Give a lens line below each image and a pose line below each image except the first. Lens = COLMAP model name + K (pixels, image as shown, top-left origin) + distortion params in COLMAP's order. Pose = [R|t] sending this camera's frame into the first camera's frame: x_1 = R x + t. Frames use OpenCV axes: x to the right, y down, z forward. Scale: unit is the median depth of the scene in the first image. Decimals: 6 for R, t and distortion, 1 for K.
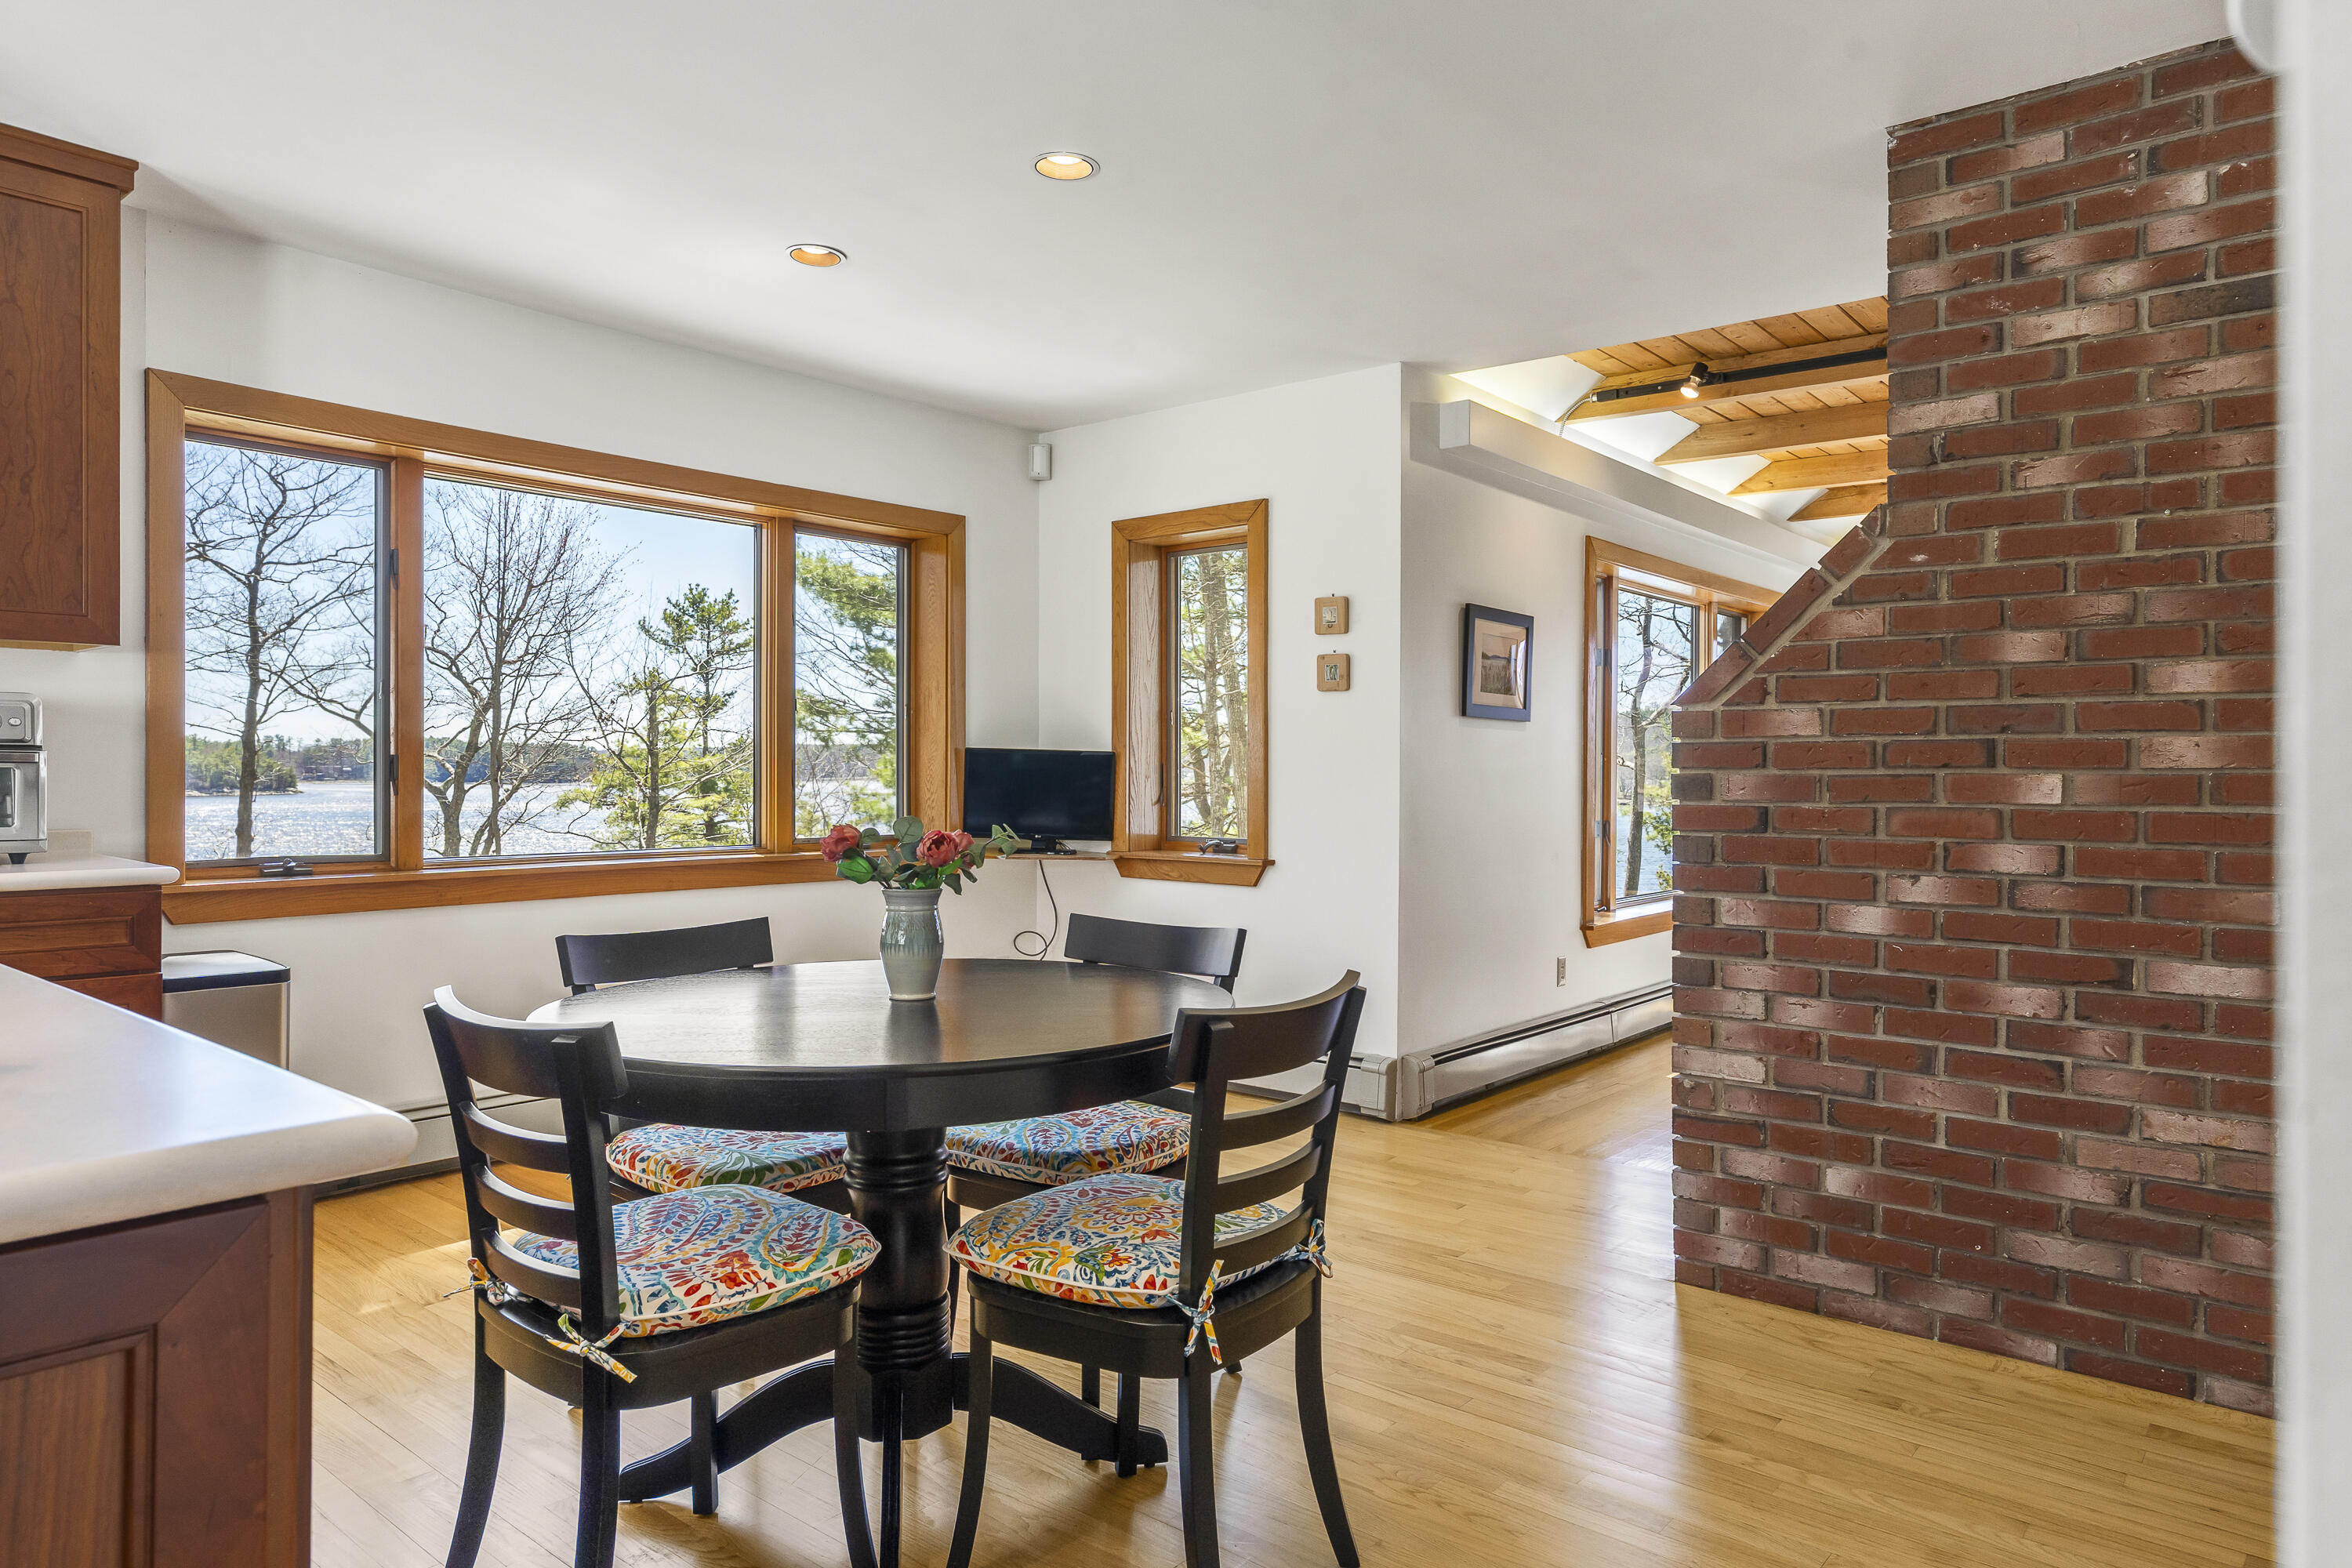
lens RADIAL K [[1435.3, 0, 1176.0], [0, 1435.3, 784.0], [0, 0, 1]] dist [0.003332, 0.002988]
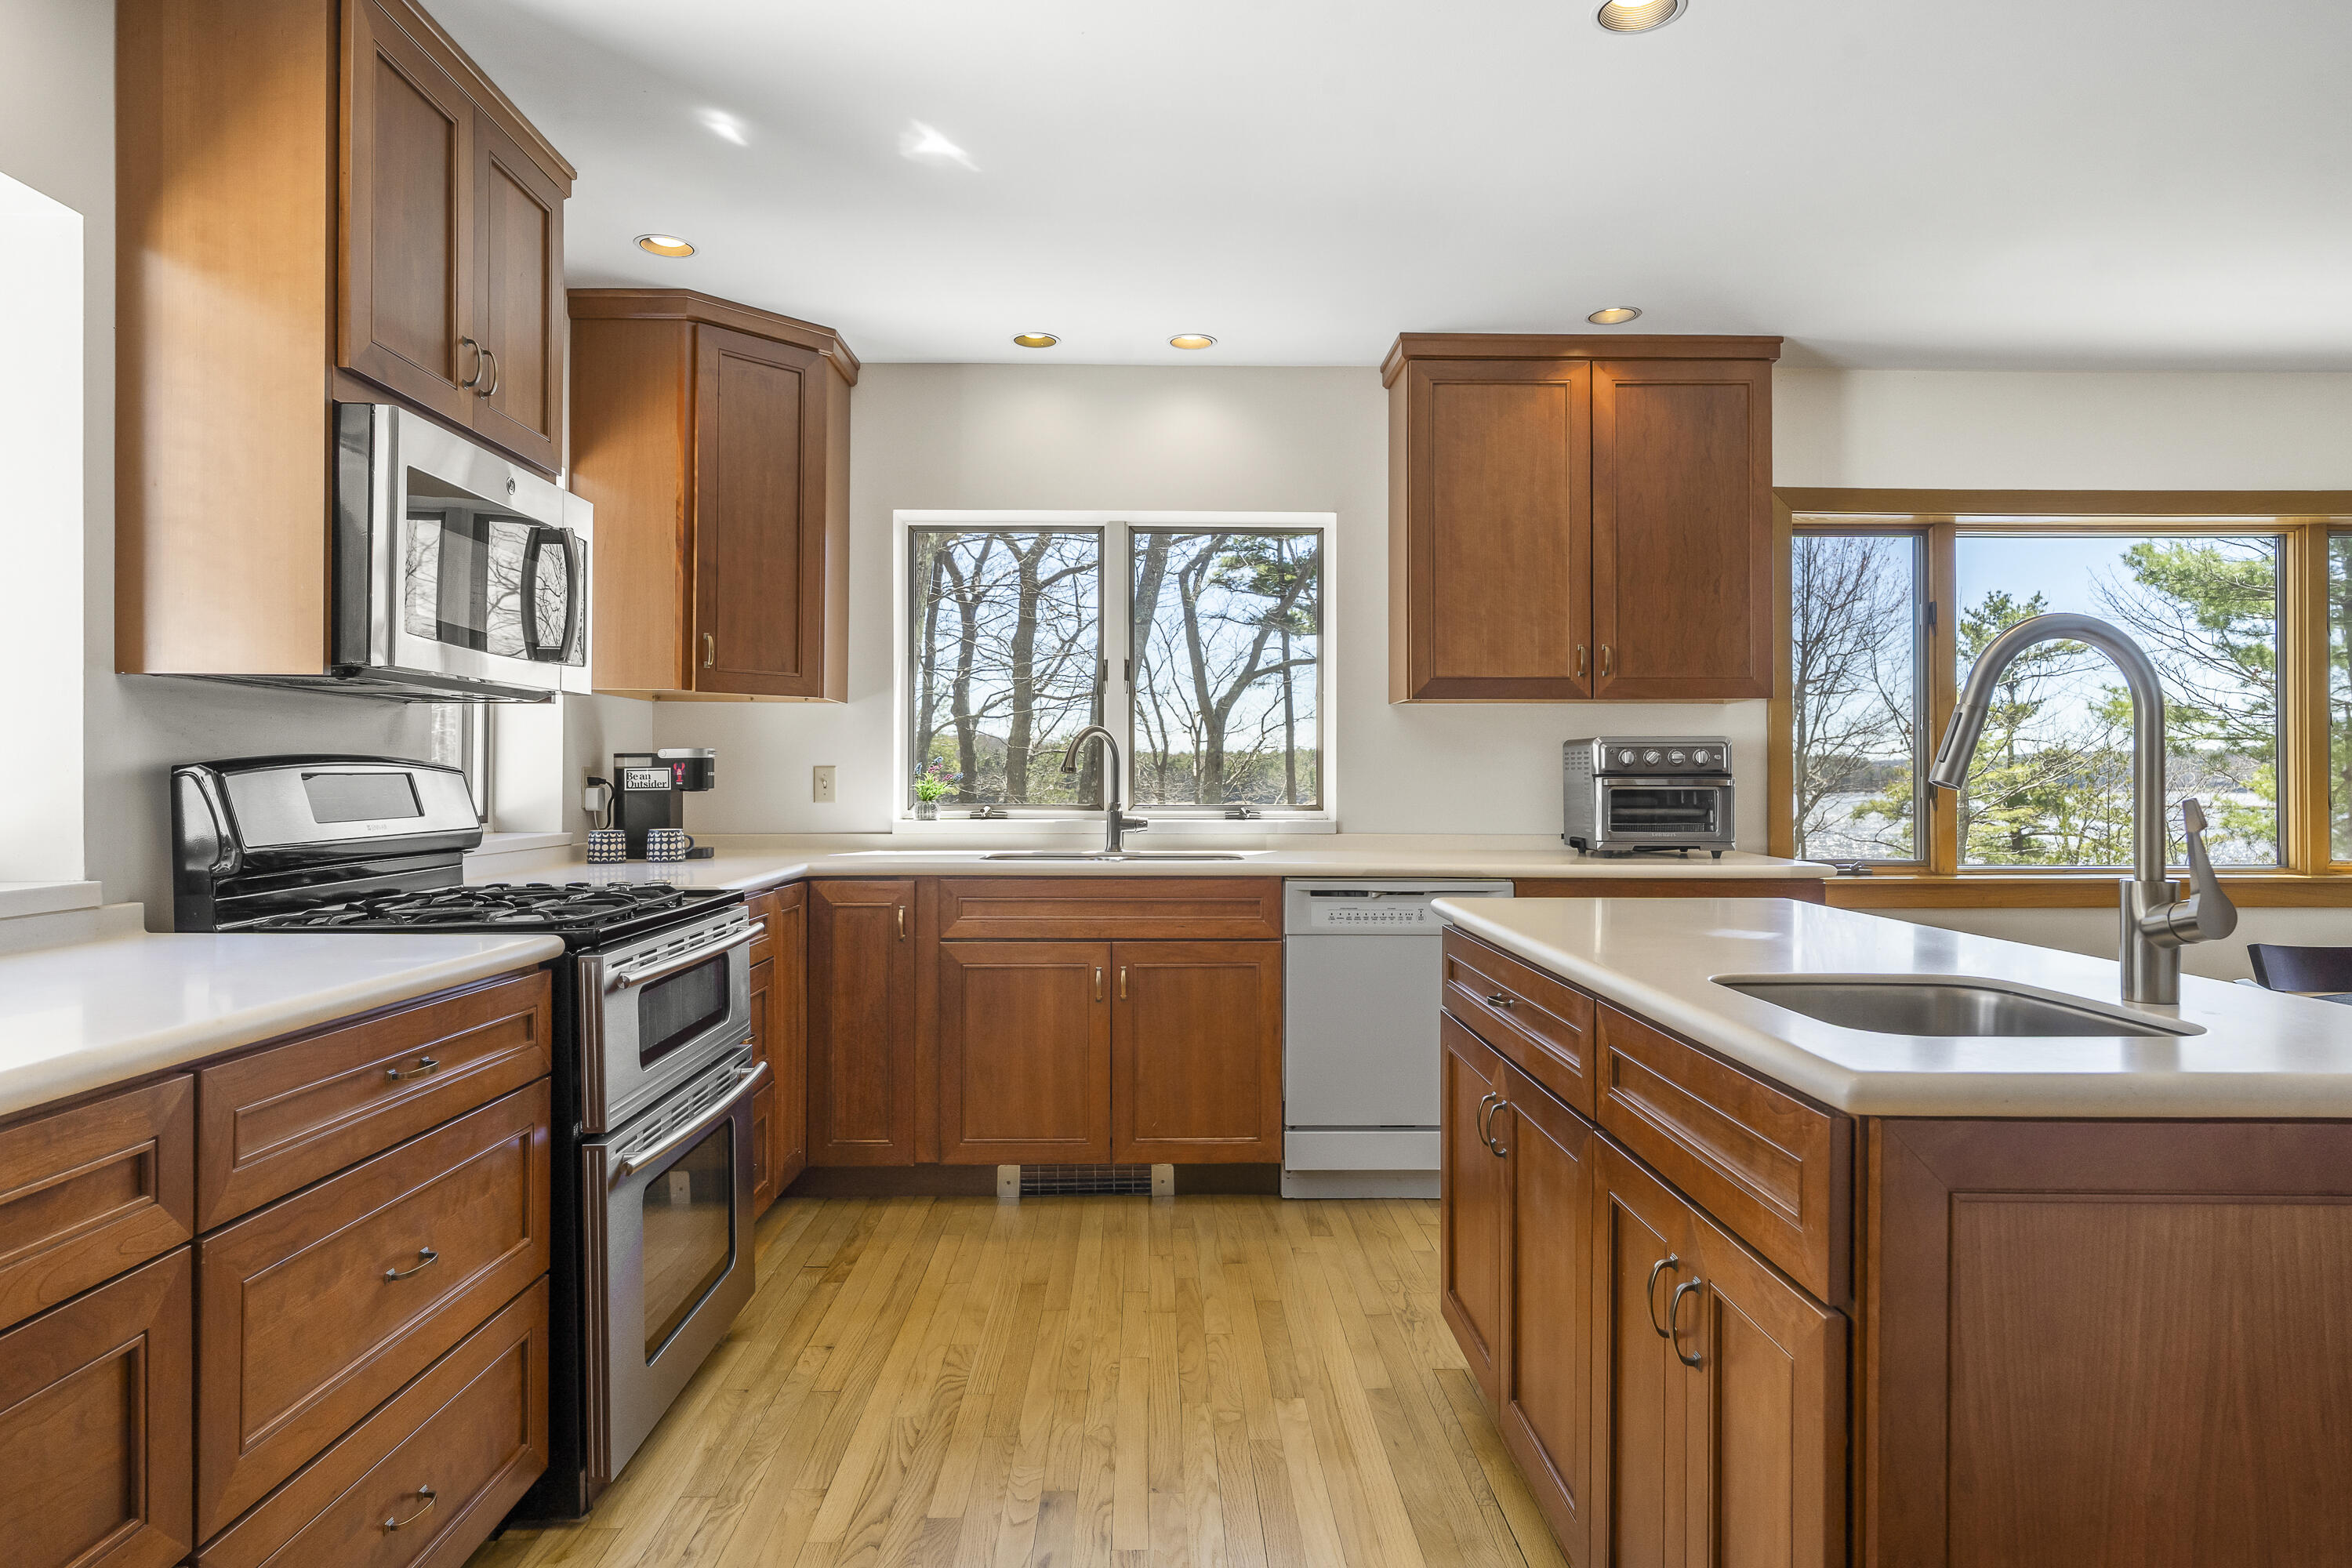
lens RADIAL K [[1346.4, 0, 1176.0], [0, 1346.4, 784.0], [0, 0, 1]] dist [-0.004400, -0.000446]
pose [[0.655182, -0.001938, -0.755468, -0.013801], [-0.003615, 0.999977, -0.005700, -0.000683], [0.755462, 0.006465, 0.655161, -0.022438]]
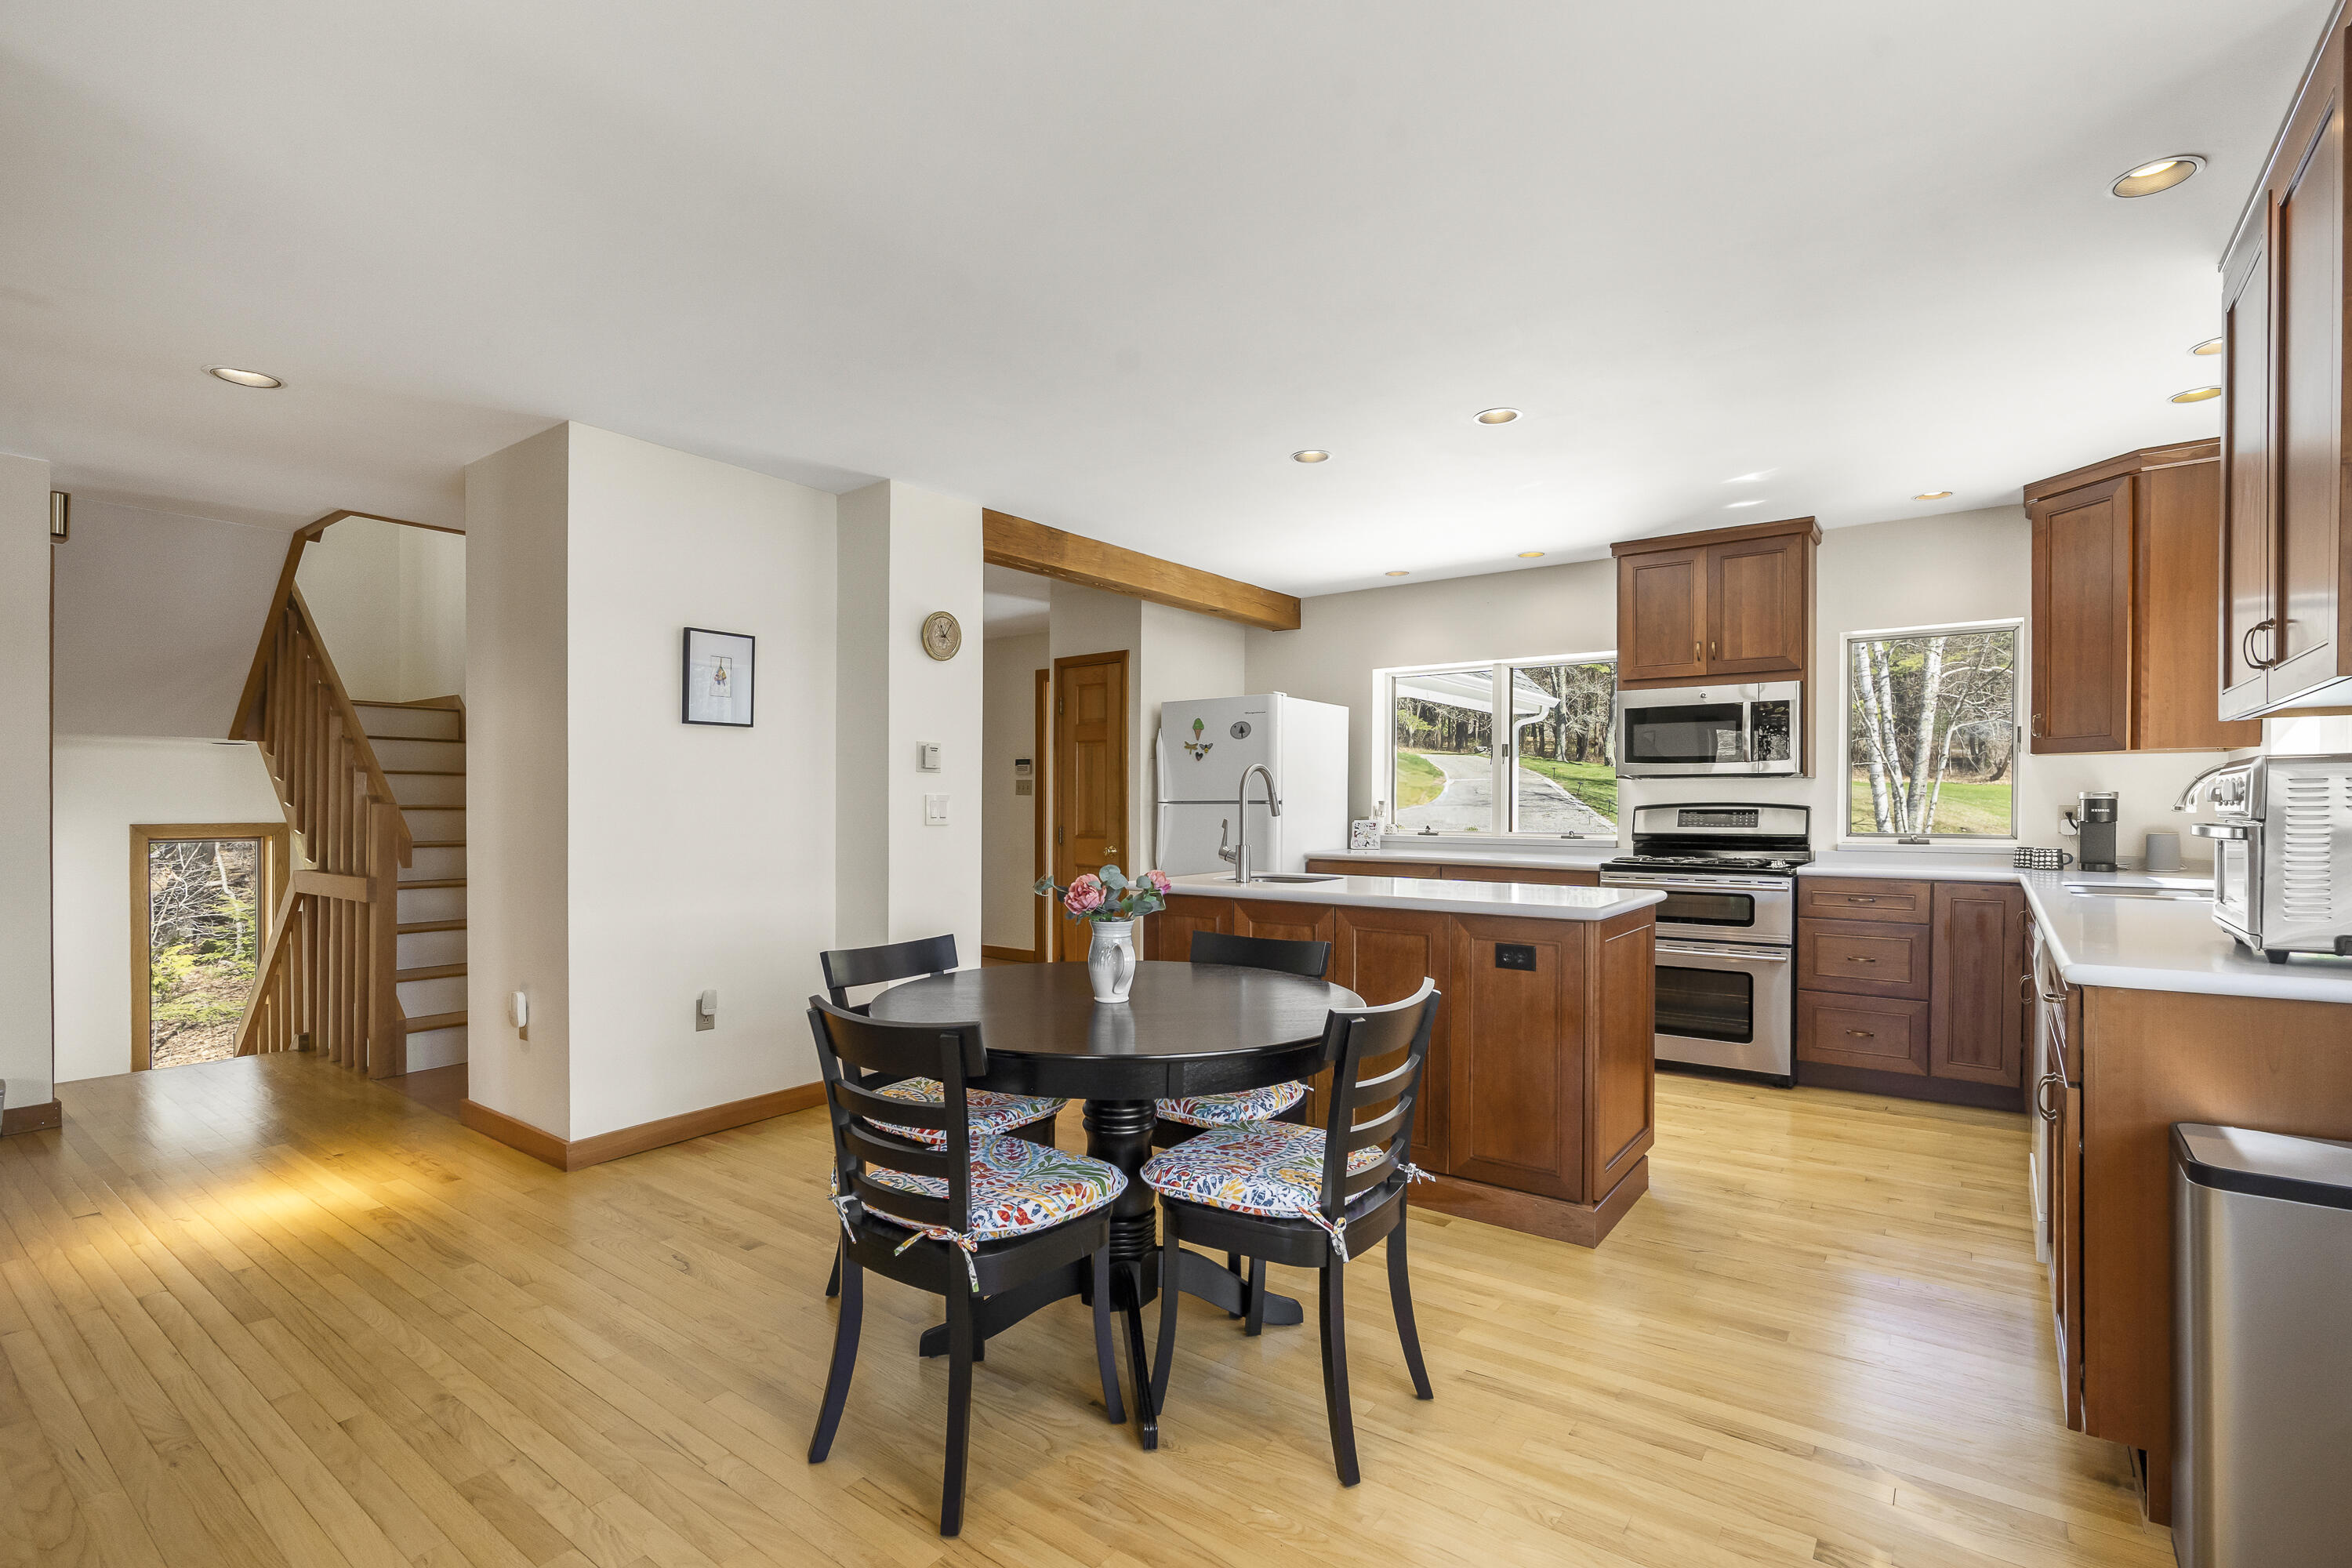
lens RADIAL K [[1090.5, 0, 1178.3], [0, 1090.5, 802.6], [0, 0, 1]] dist [-0.000548, 0.000074]
pose [[-0.998533, -0.006655, -0.053742, -0.000993], [-0.007124, 0.999938, 0.008542, -0.026180], [0.053682, 0.008913, -0.998518, 1.577550]]
